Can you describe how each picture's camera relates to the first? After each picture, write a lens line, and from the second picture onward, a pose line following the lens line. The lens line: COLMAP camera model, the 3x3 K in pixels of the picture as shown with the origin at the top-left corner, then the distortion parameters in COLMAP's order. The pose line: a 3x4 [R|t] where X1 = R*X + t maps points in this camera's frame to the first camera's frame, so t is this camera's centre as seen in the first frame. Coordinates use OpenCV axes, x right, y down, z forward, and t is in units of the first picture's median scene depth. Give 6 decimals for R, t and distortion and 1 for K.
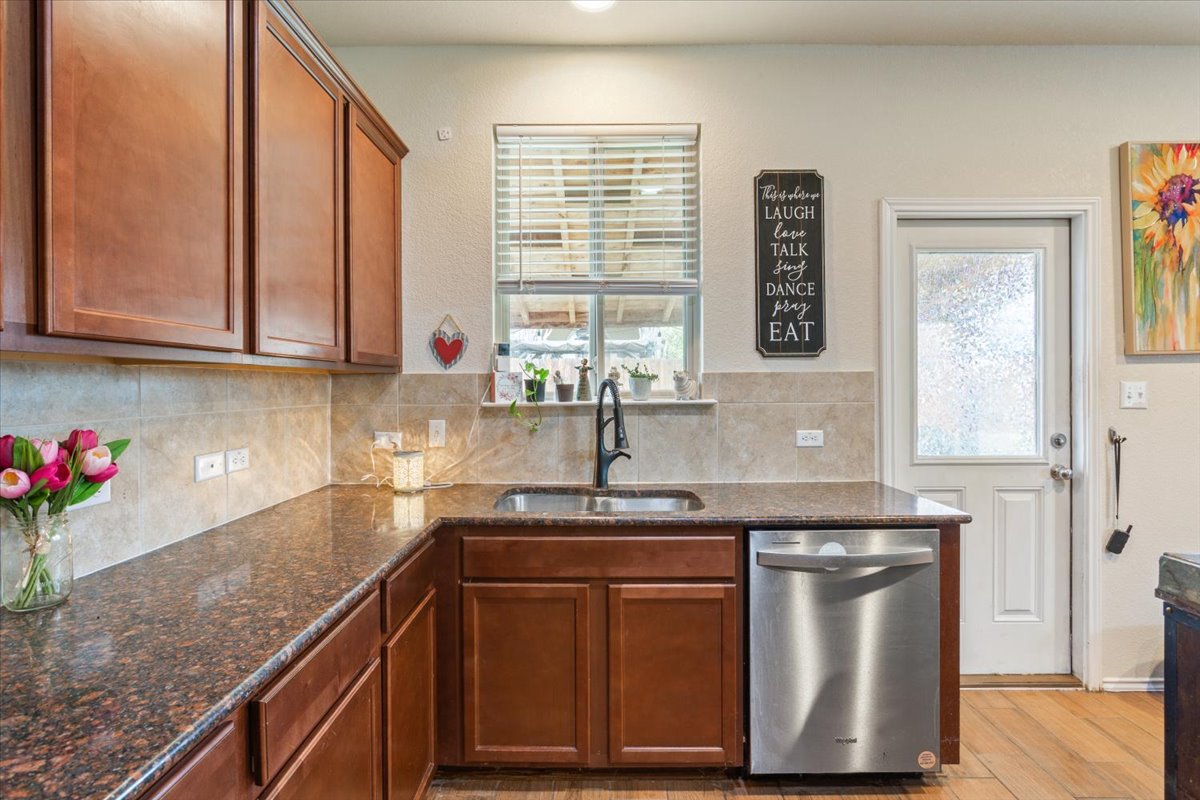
lens RADIAL K [[591.4, 0, 605.3], [0, 591.4, 383.2], [0, 0, 1]] dist [-0.006314, -0.000277]
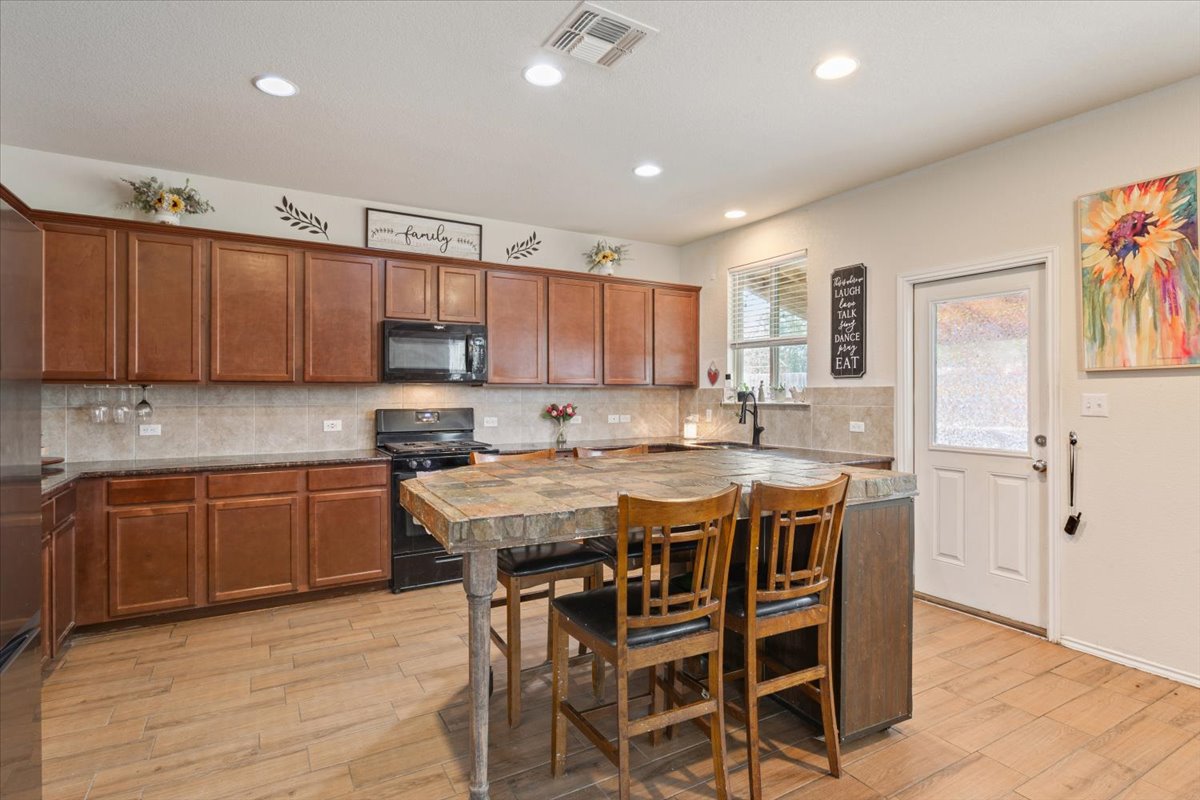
lens RADIAL K [[591.4, 0, 593.2], [0, 591.4, 395.7], [0, 0, 1]] dist [-0.006314, -0.000277]
pose [[0.497699, 0.008516, -0.867308, 1.412659], [-0.005986, 0.999962, 0.006384, -0.000447], [0.867329, 0.002014, 0.497731, -0.461212]]
